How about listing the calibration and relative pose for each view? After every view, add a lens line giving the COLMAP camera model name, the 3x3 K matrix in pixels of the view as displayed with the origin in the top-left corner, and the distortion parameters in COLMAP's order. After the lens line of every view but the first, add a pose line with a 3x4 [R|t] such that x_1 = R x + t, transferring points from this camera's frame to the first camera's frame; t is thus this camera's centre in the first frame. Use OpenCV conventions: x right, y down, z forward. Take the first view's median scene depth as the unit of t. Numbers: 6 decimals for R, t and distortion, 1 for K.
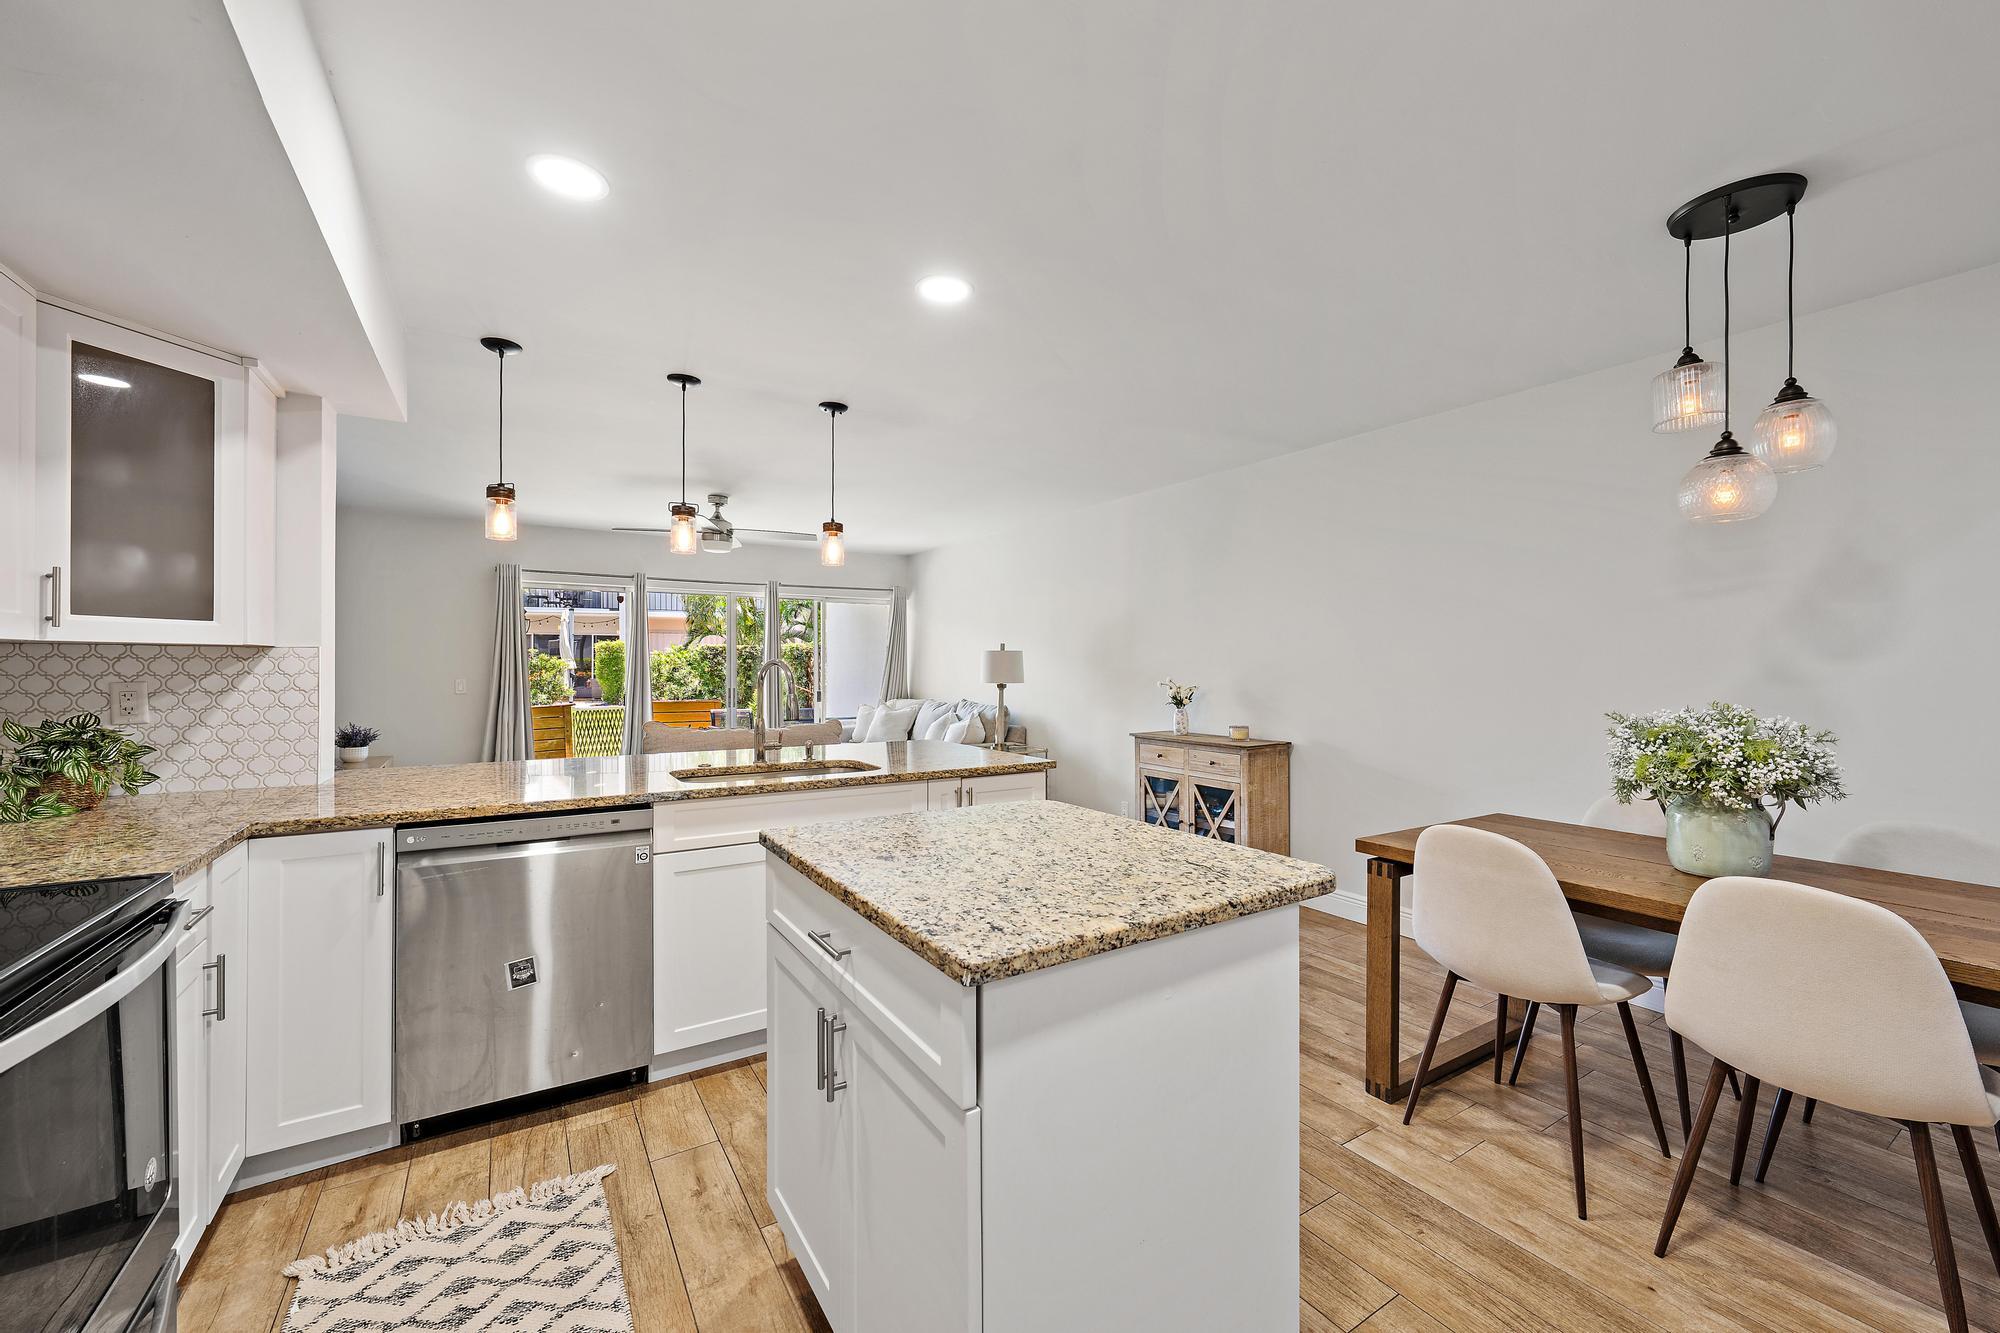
lens RADIAL K [[781.0, 0, 1002.0], [0, 781.0, 665.0], [0, 0, 1]] dist [0.002263, -0.000152]
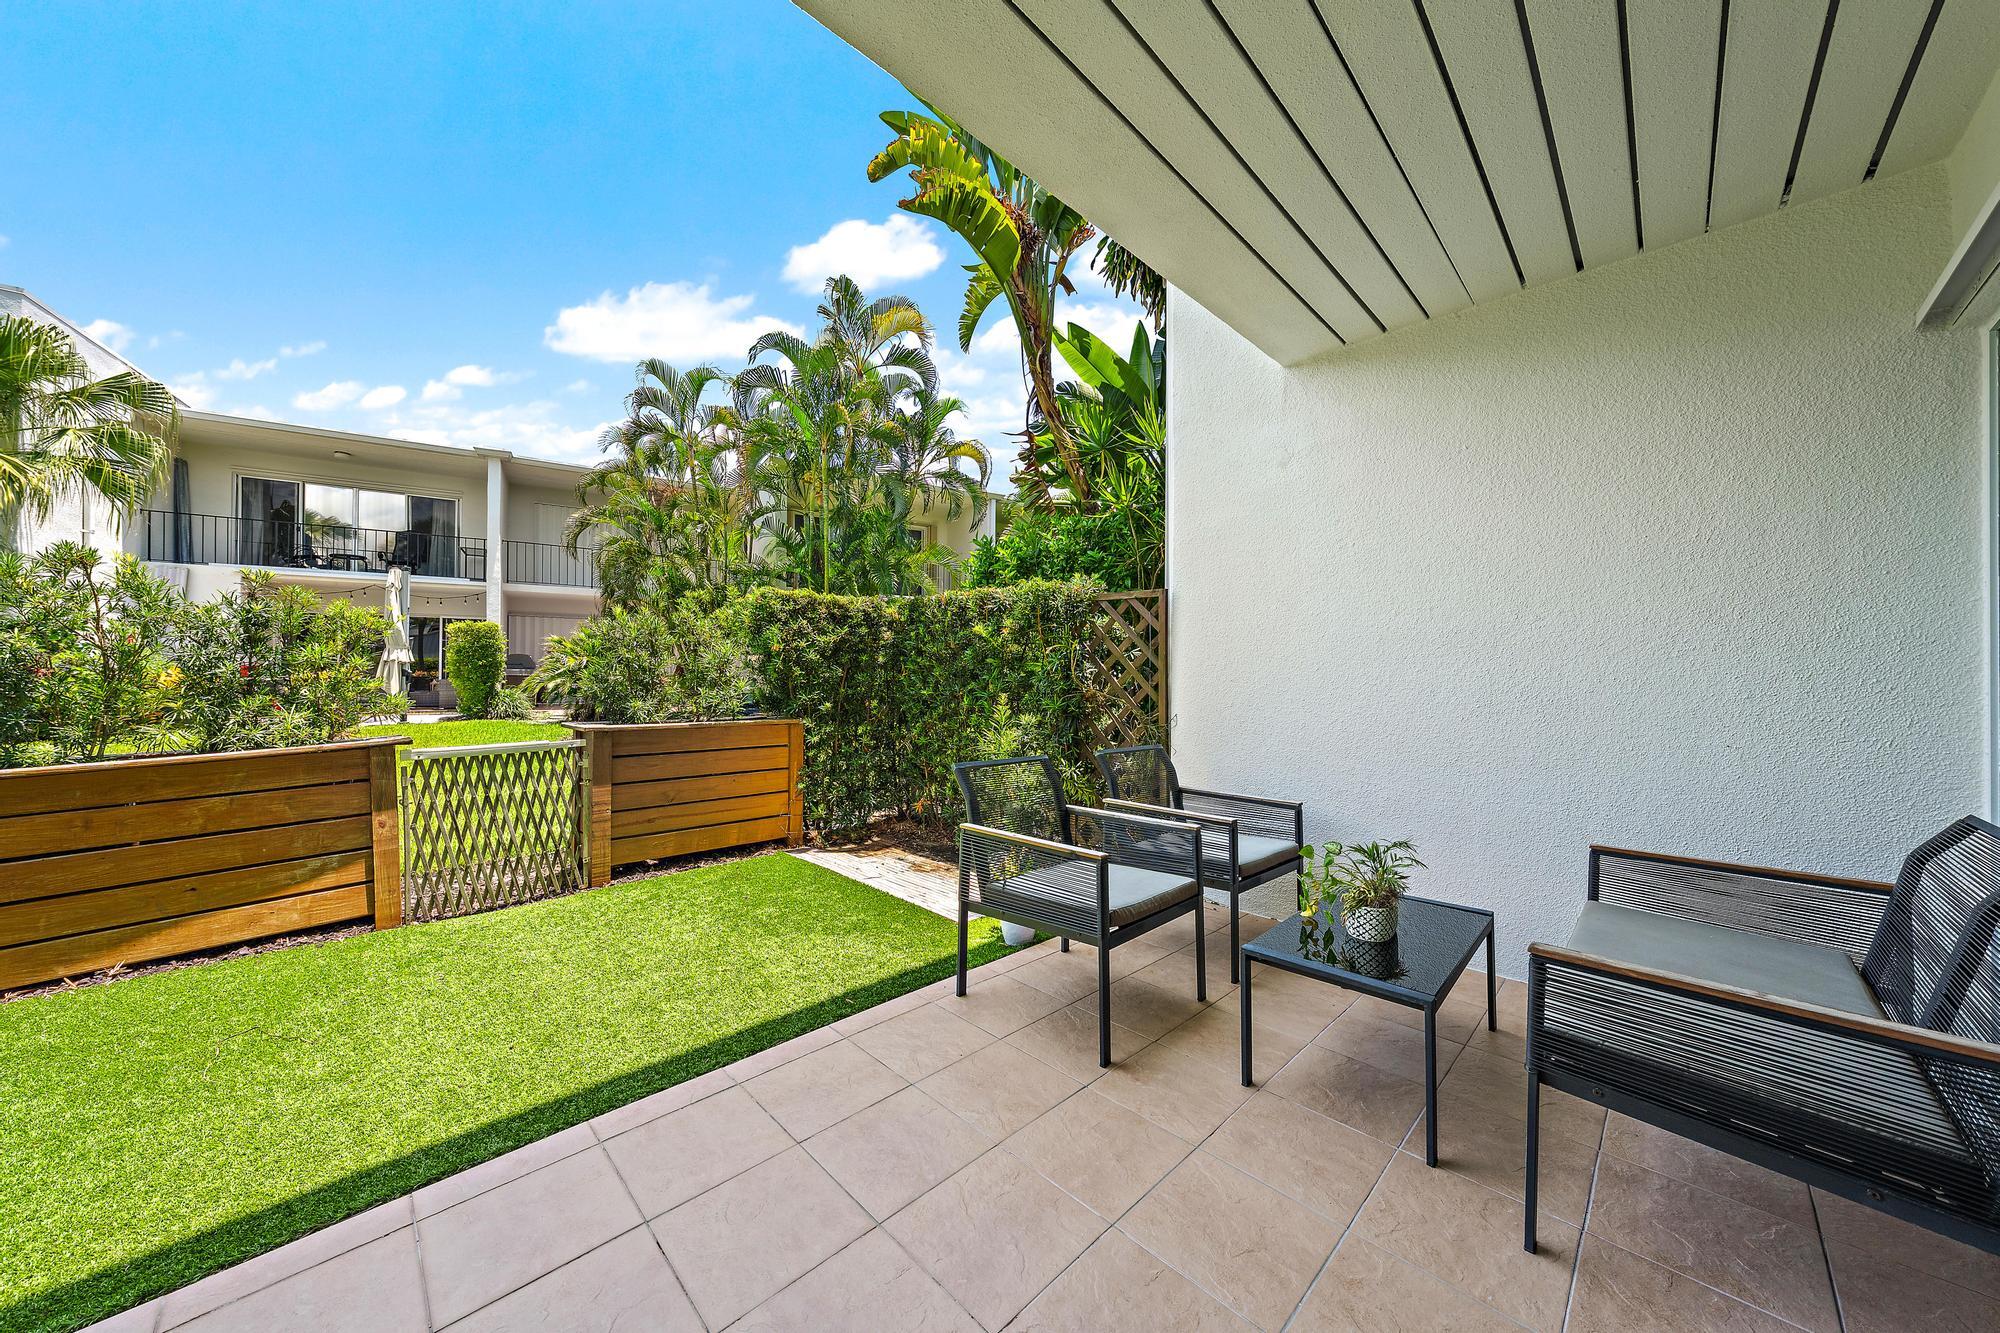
lens RADIAL K [[678.3, 0, 992.2], [0, 678.3, 669.7], [0, 0, 1]] dist [0.000691, -0.000017]
pose [[0.978590, 0.004962, 0.205760, -0.760674], [-0.004129, 0.999981, -0.004479, 0.043597], [-0.205778, 0.003534, 0.978592, 1.397661]]
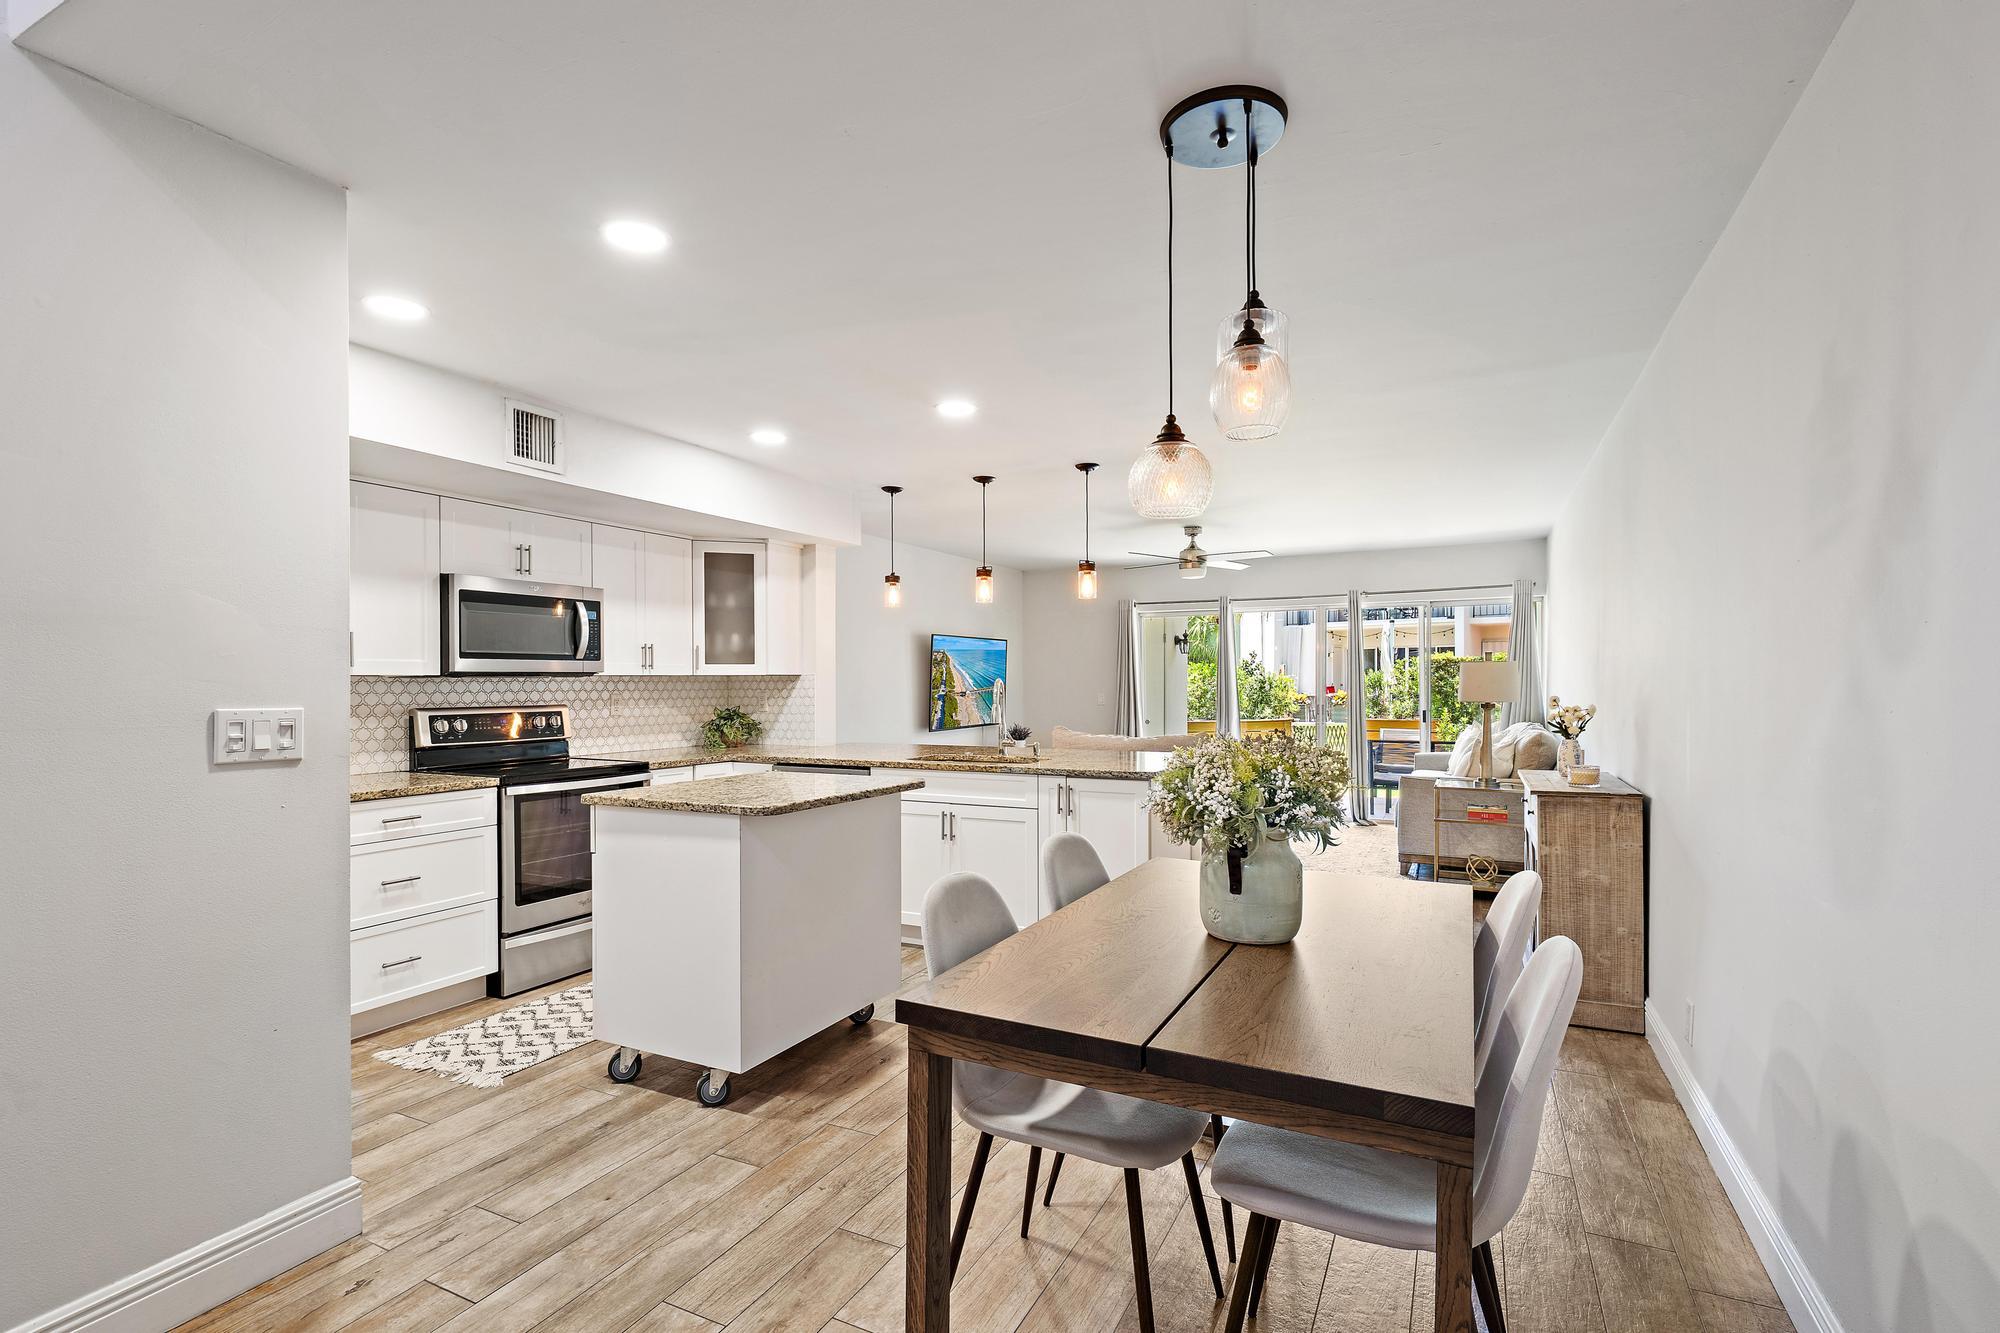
lens RADIAL K [[922.1, 0, 1005.4], [0, 922.1, 684.1], [0, 0, 1]] dist [0.001080, -0.000810]
pose [[0.521970, -0.002566, -0.852960, 0.602333], [0.006843, 0.999976, 0.001180, 0.000304], [0.852936, -0.006452, 0.521975, 0.100803]]
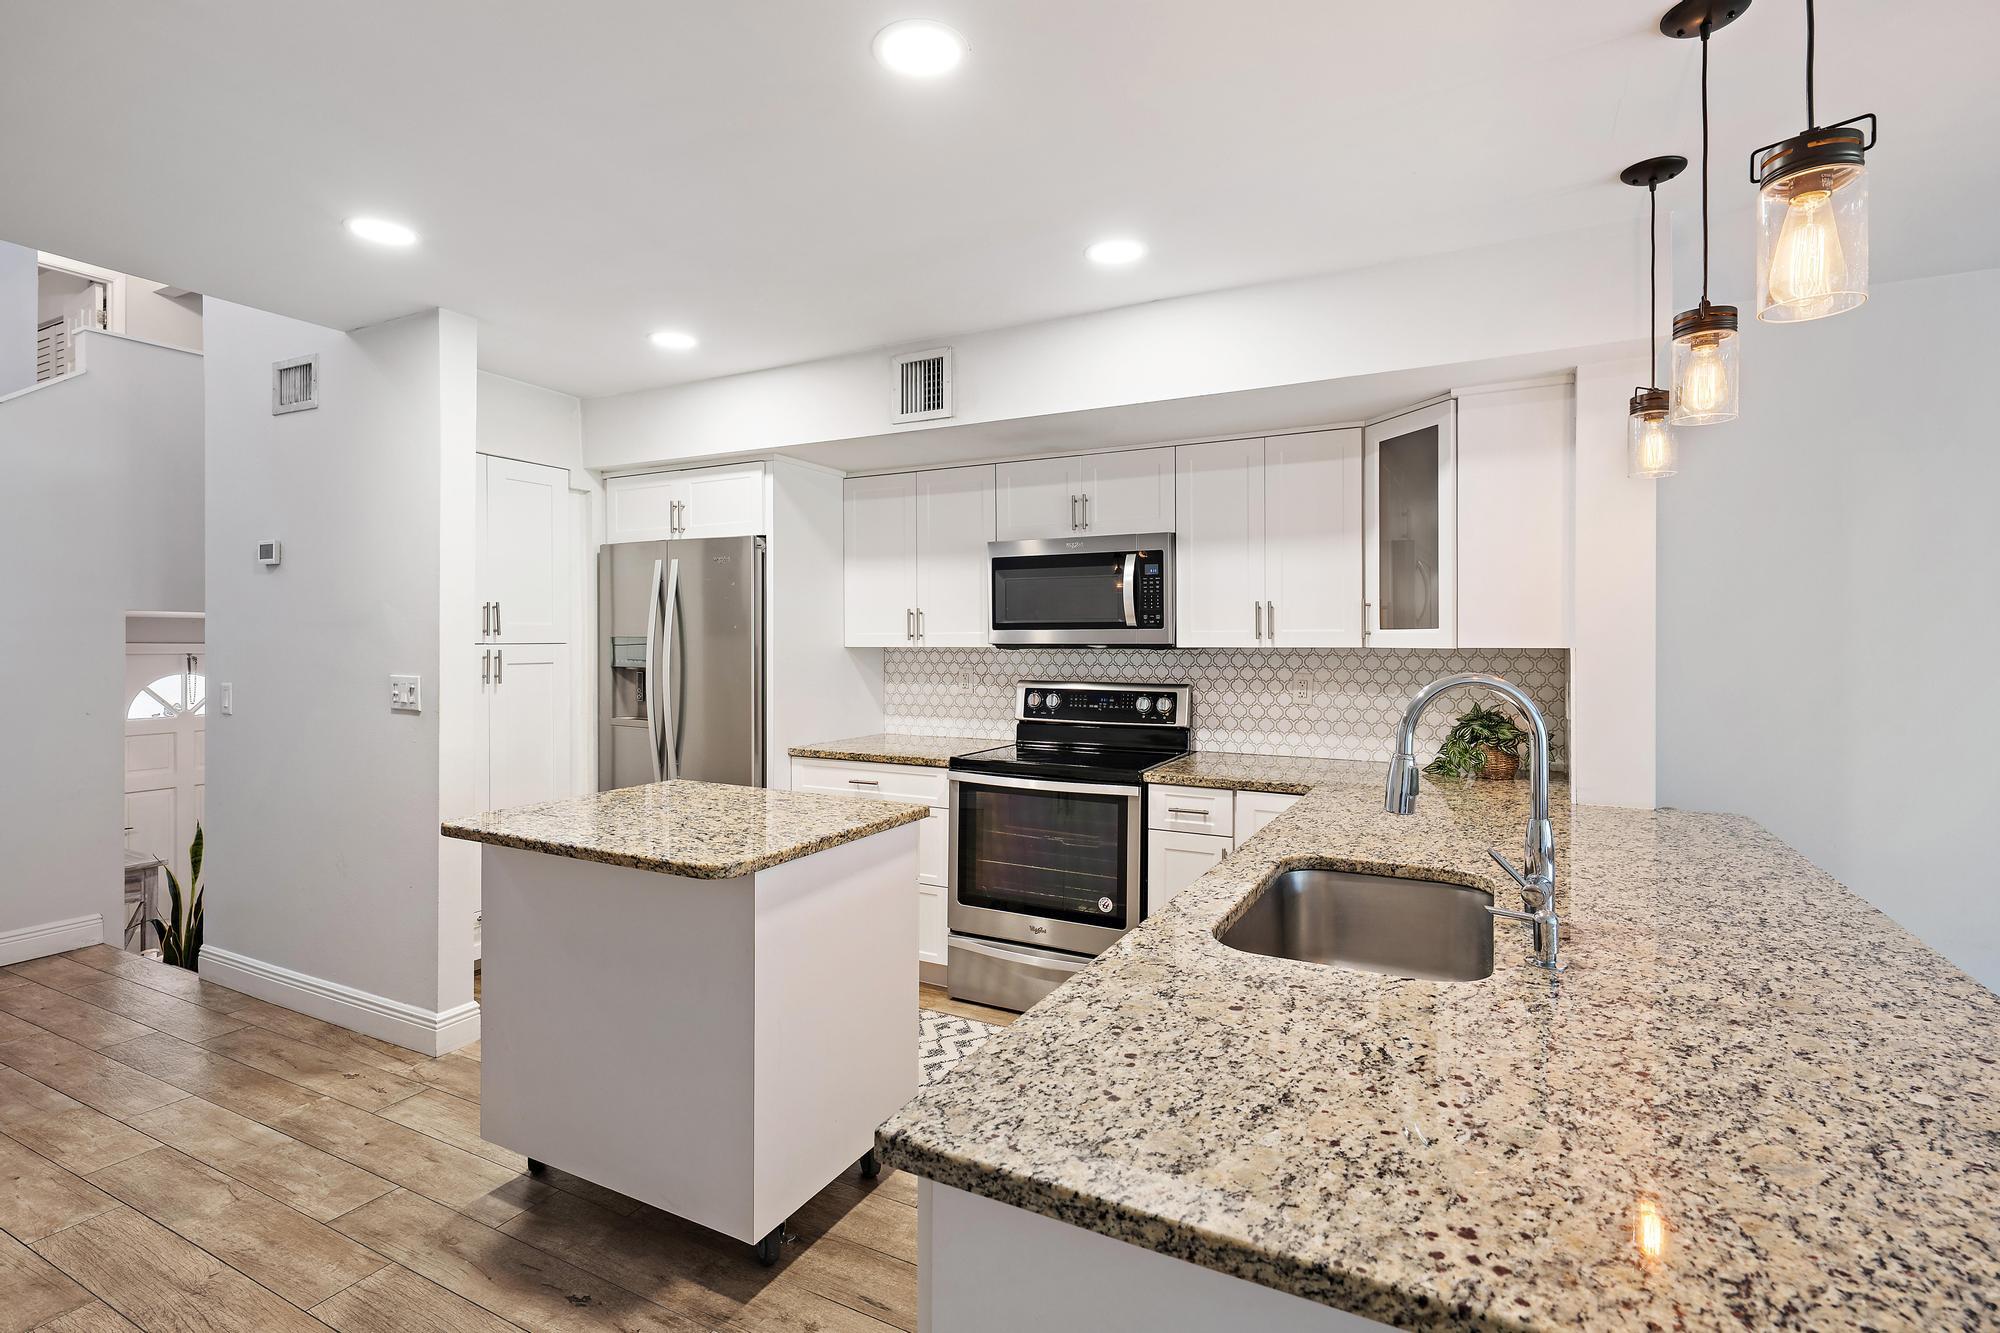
lens RADIAL K [[944.9, 0, 1016.8], [0, 944.9, 637.4], [0, 0, 1]] dist [-0.001486, 0.001347]
pose [[-0.860369, -0.004009, -0.509657, 0.100398], [-0.002087, 0.999988, -0.004344, -0.013695], [0.509668, -0.002674, -0.860367, 0.741129]]
